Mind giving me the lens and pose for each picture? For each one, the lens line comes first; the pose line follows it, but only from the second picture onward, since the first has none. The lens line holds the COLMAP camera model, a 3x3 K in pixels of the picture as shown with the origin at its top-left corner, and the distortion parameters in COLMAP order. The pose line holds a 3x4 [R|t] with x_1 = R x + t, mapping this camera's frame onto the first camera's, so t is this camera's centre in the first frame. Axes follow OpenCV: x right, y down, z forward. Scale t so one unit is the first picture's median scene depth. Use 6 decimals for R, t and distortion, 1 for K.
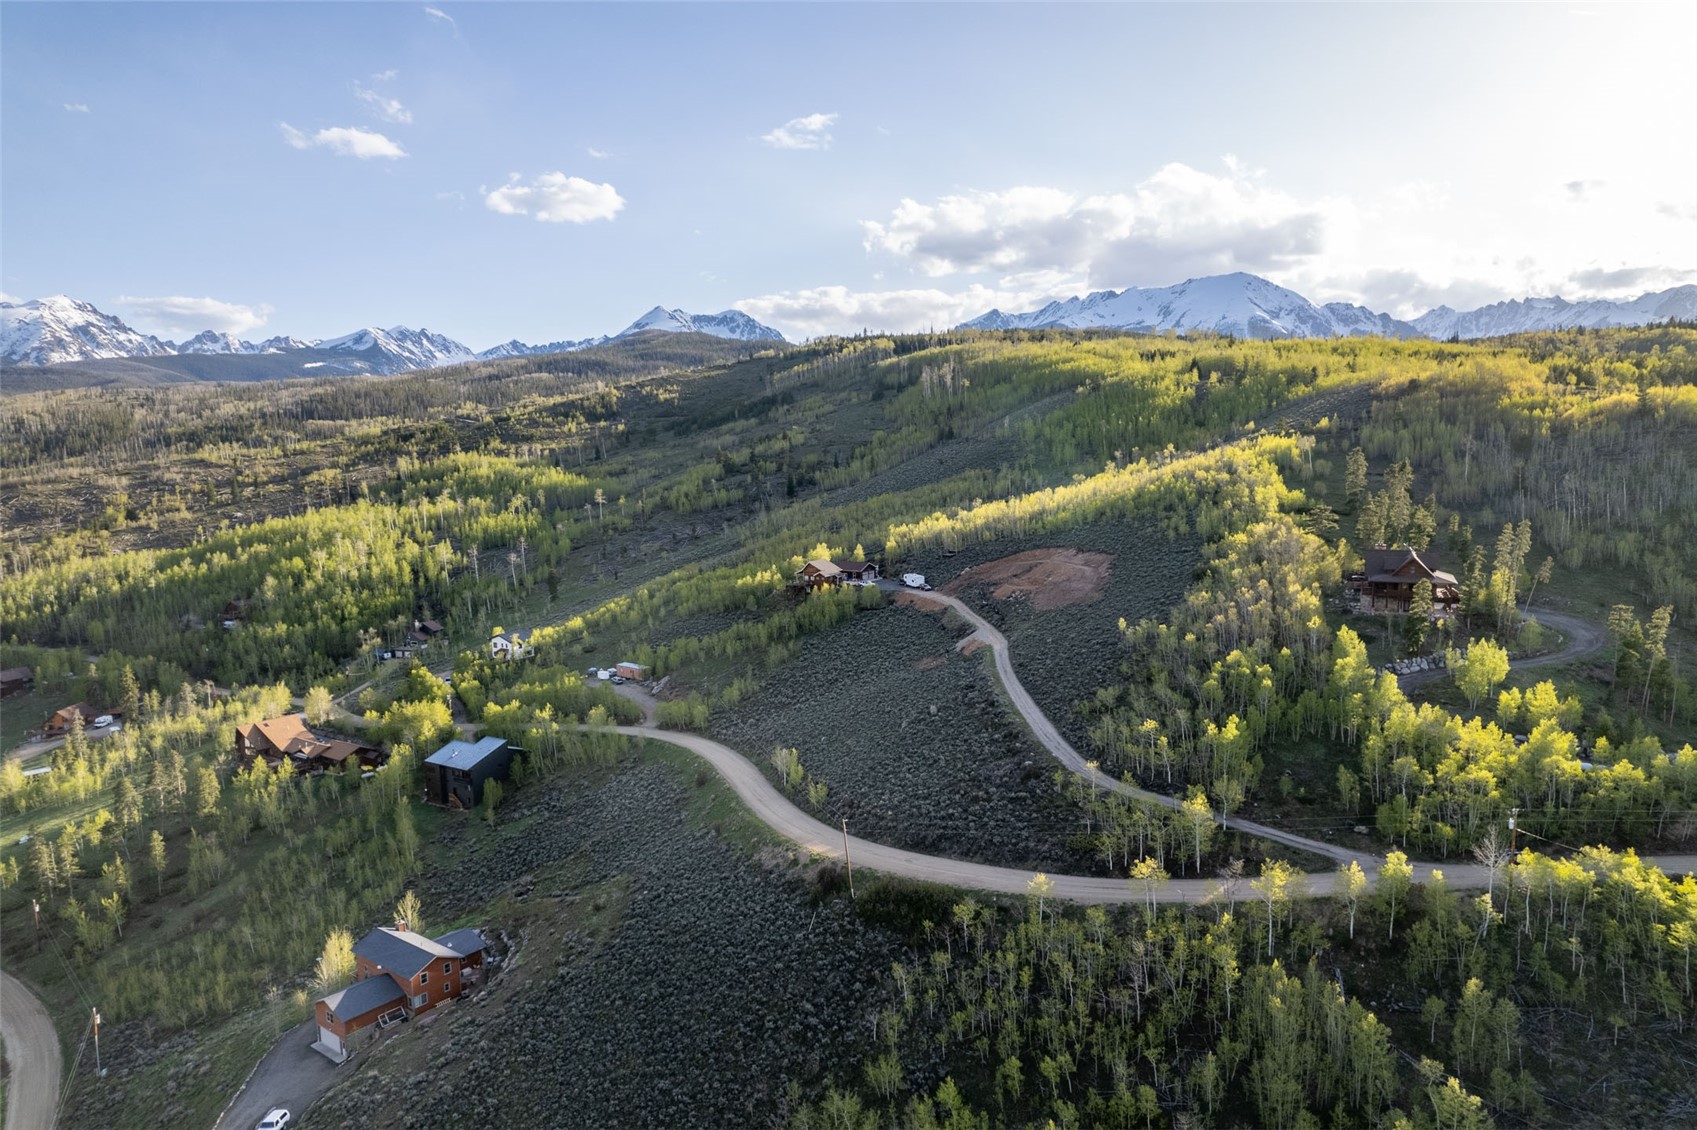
lens RADIAL K [[1078.1, 0, 848.5], [0, 1078.1, 565.0], [0, 0, 1]] dist [-0.079409, 0.076100]
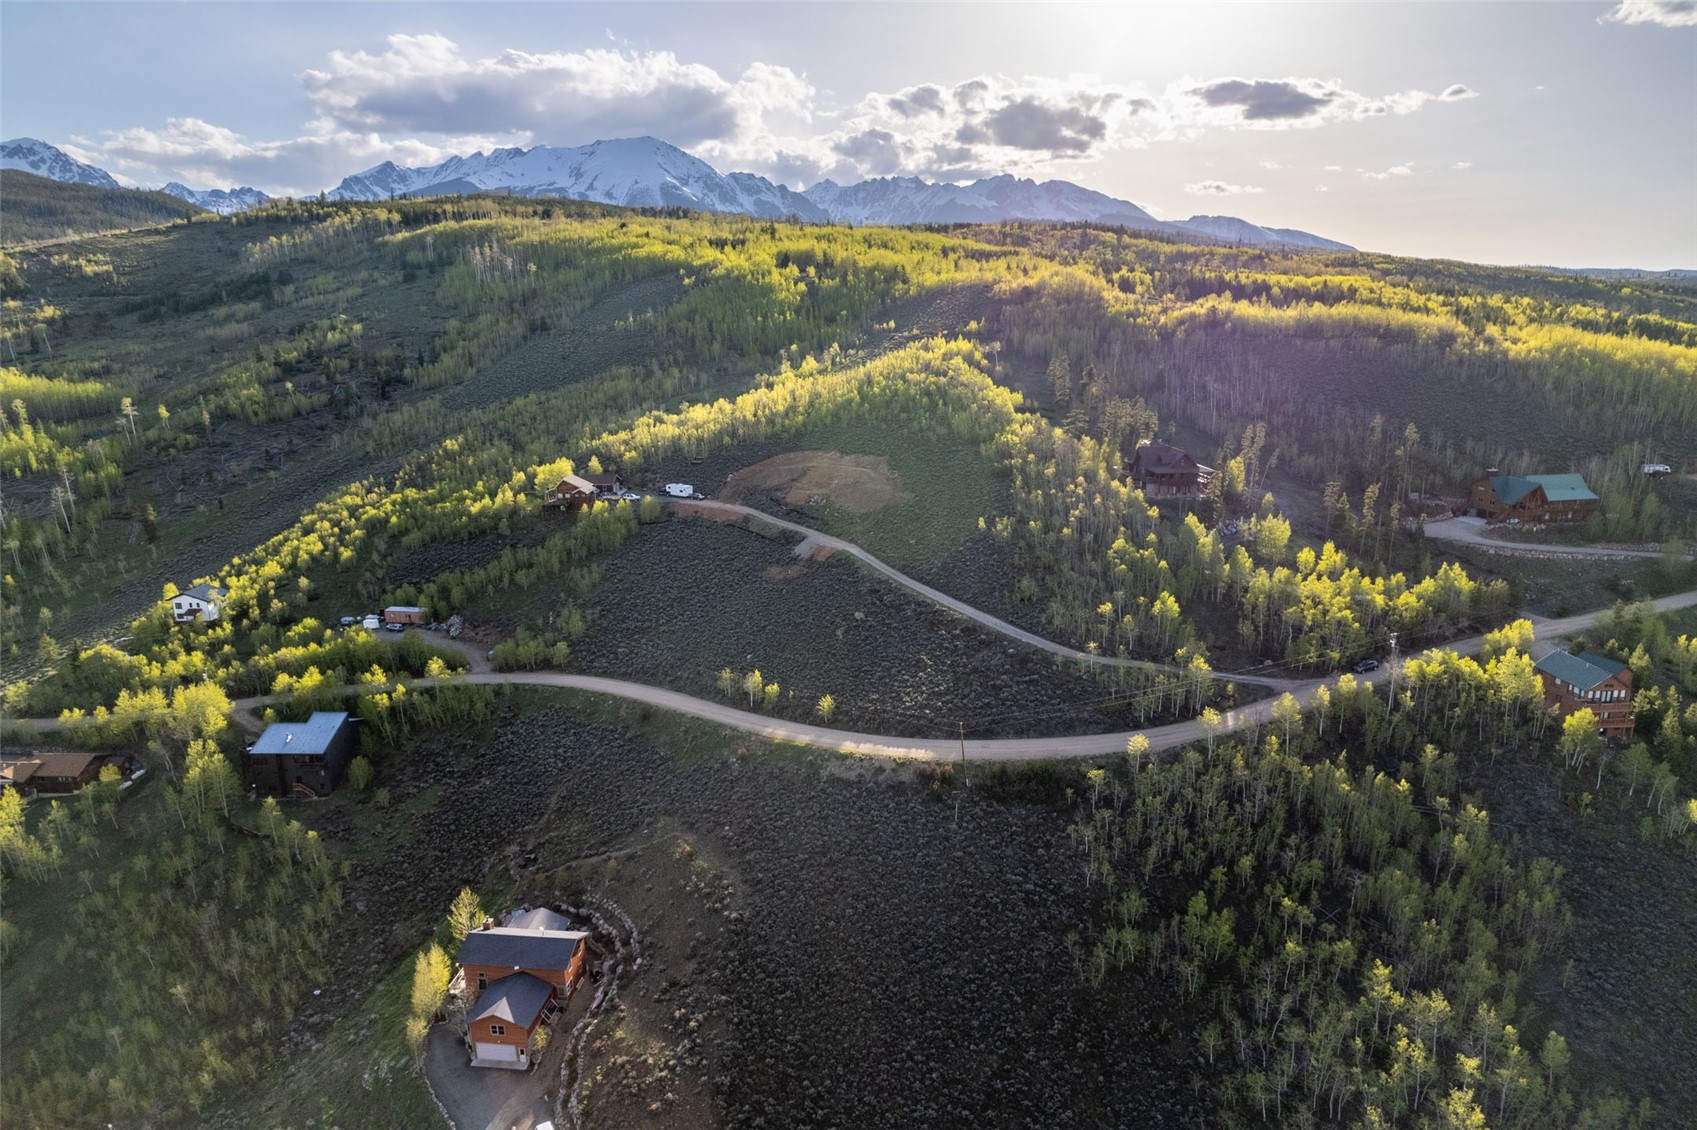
lens RADIAL K [[1078.1, 0, 848.5], [0, 1078.1, 565.0], [0, 0, 1]] dist [-0.079409, 0.076100]
pose [[0.867314, -0.113578, 0.484630, -0.205461], [0.054094, 0.989360, 0.135058, -0.030387], [-0.494813, -0.090922, 0.864230, 0.020849]]
